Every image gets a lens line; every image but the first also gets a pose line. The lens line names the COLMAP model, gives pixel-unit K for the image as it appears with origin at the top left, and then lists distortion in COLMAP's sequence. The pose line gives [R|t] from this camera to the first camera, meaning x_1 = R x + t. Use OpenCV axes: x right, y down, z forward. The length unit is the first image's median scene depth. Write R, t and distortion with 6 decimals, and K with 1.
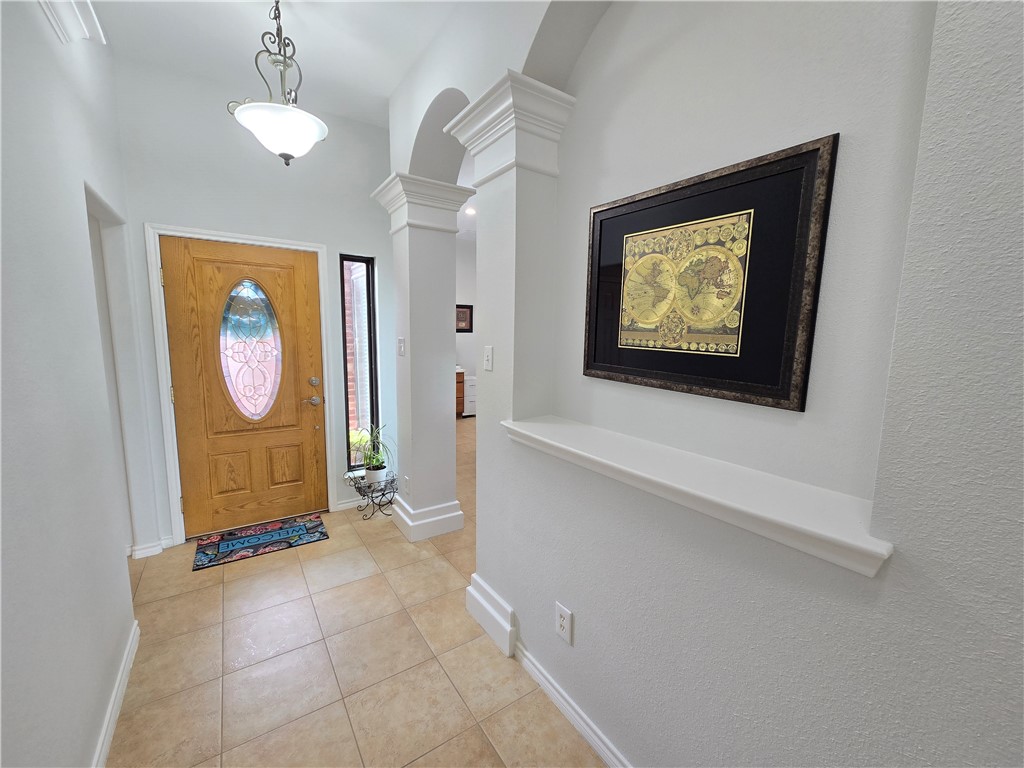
lens RADIAL K [[420.3, 0, 516.1], [0, 420.3, 385.6], [0, 0, 1]] dist [0.000031, 0.000668]
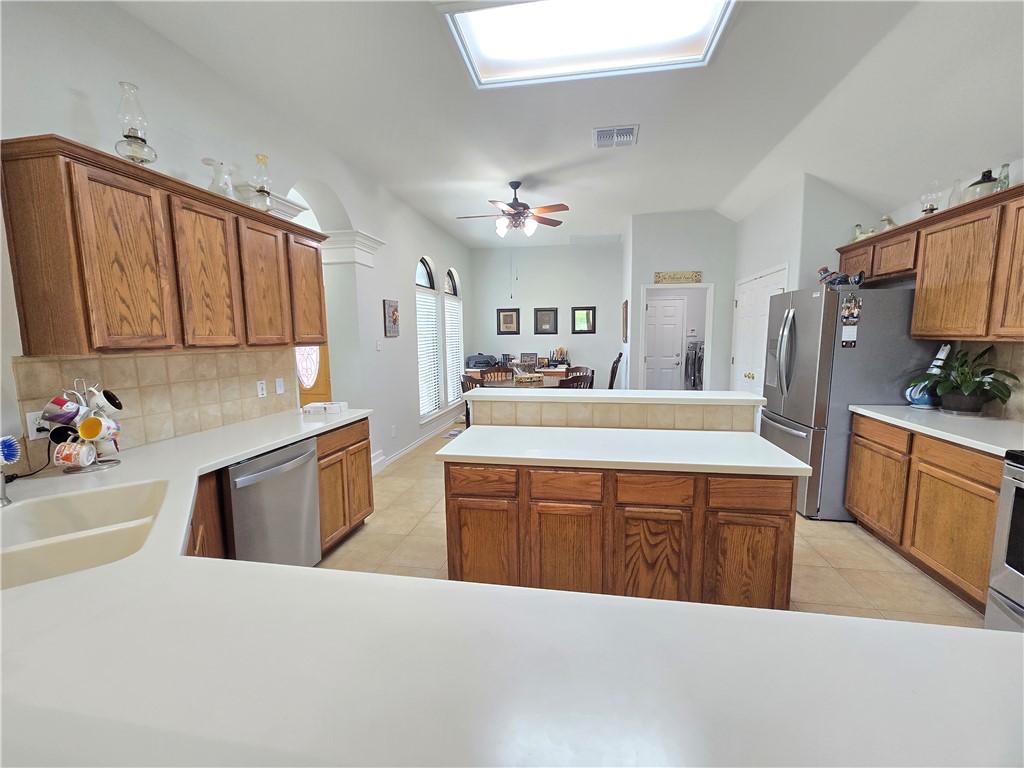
lens RADIAL K [[420.3, 0, 518.2], [0, 420.3, 385.5], [0, 0, 1]] dist [0.000031, 0.000668]
pose [[0.716213, 0.059388, -0.695350, 1.153423], [-0.066719, 0.997636, 0.016485, -0.016242], [0.694685, 0.034586, 0.718482, 0.372780]]
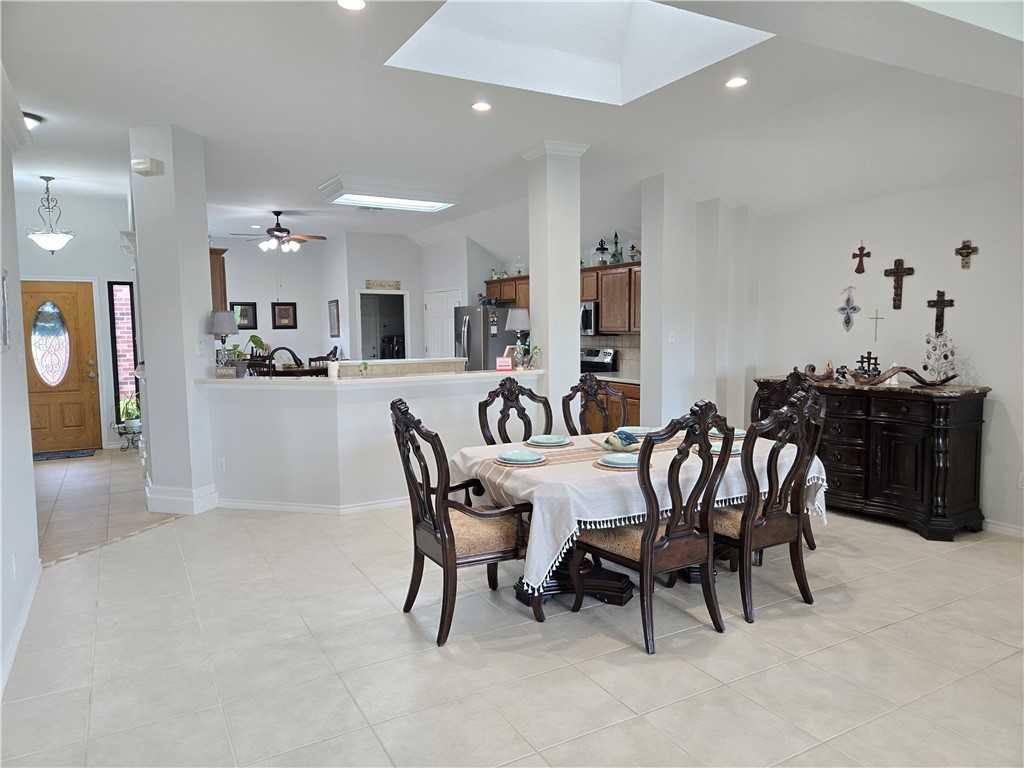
lens RADIAL K [[684.9, 0, 510.8], [0, 684.9, 385.0], [0, 0, 1]] dist [0.069381, -0.059563]
pose [[0.996058, -0.018655, -0.086721, 1.365120], [0.015191, 0.999066, -0.040440, 0.210477], [0.087394, 0.038963, 0.995412, -1.519279]]
